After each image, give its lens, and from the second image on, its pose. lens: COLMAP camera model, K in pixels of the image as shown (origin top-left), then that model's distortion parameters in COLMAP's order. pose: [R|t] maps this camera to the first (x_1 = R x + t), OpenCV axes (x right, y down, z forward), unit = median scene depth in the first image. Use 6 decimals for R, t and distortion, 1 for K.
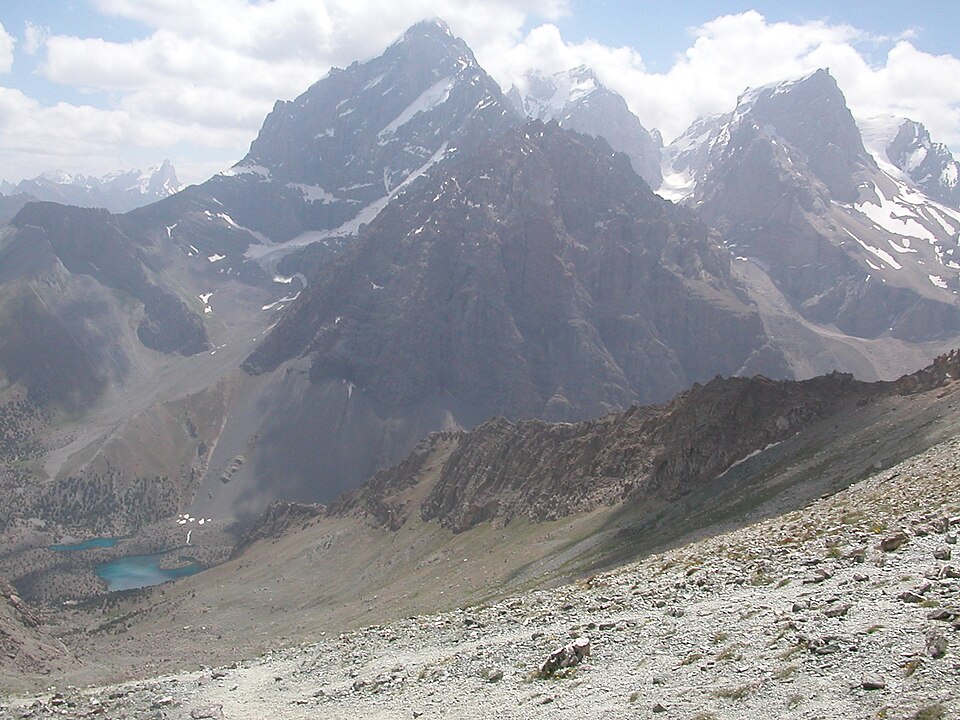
lens RADIAL K [[930.7, 0, 479.4], [0, 930.7, 359.8], [0, 0, 1]] dist [-0.123944, 0.000000]
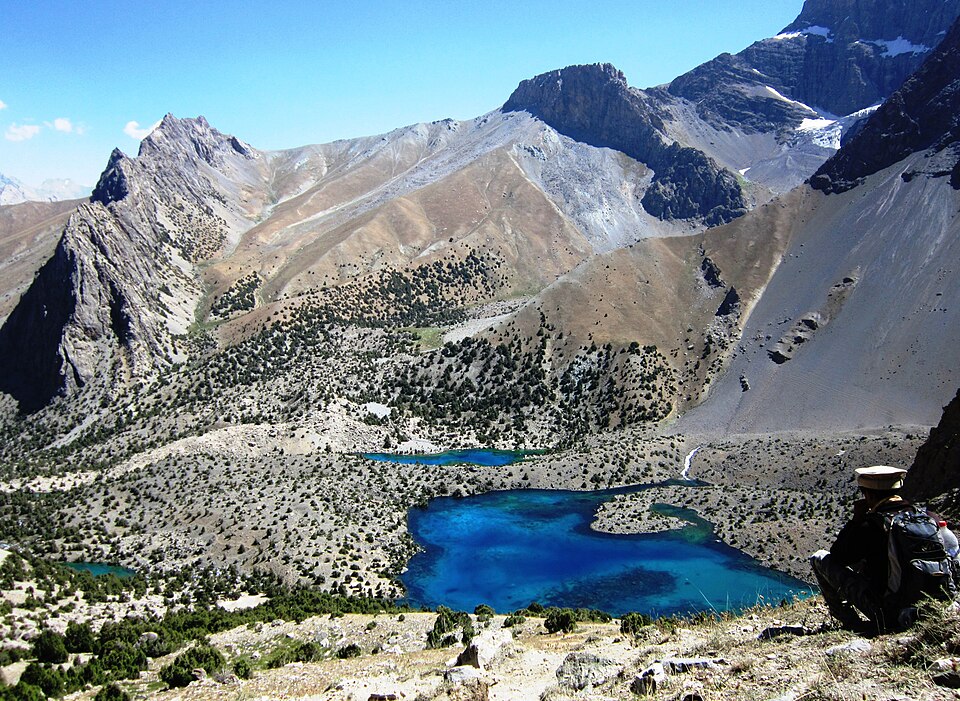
lens RADIAL K [[911.6, 0, 478.9], [0, 911.6, 351.5], [0, 0, 1]] dist [-0.037896, 0.000000]
pose [[0.842482, 0.024126, -0.538184, -0.163558], [-0.020806, 0.999709, 0.012246, 0.127992], [0.538322, 0.000880, 0.842739, 0.554135]]
